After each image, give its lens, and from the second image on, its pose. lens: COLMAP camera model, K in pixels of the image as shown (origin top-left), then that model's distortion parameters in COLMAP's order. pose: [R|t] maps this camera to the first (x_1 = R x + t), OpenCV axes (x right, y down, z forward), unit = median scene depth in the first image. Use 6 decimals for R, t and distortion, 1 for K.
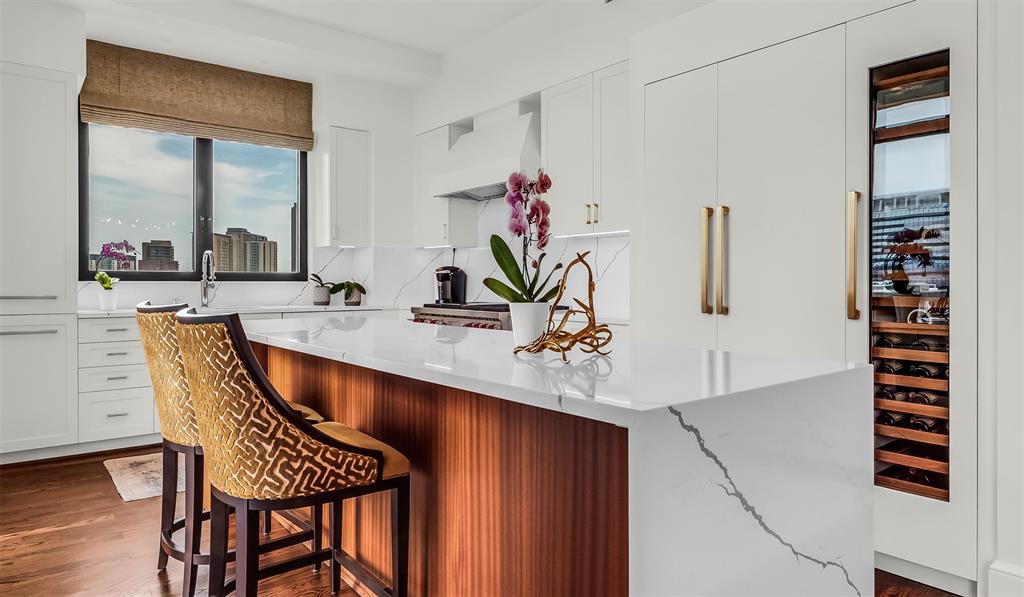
lens RADIAL K [[622.3, 0, 511.5], [0, 622.3, 286.4], [0, 0, 1]] dist [-0.004380, -0.001119]
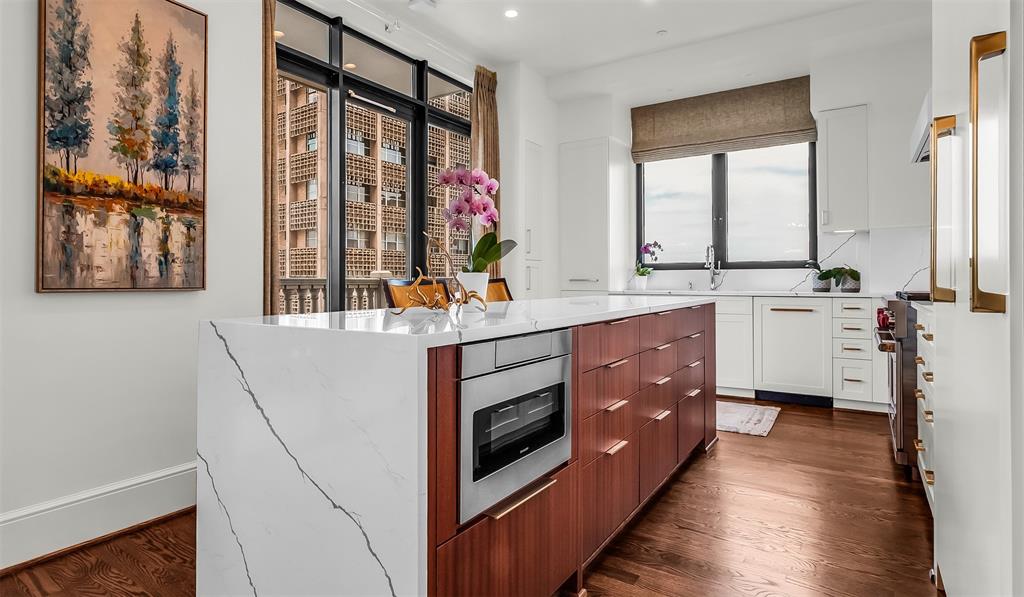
lens RADIAL K [[546.9, 0, 511.5], [0, 546.9, 280.0], [0, 0, 1]] dist [-0.000799, -0.000154]
pose [[0.317753, -0.002597, -0.948170, 0.425678], [-0.000907, 0.999995, -0.003043, 0.017078], [0.948173, 0.001827, 0.317749, 0.280154]]
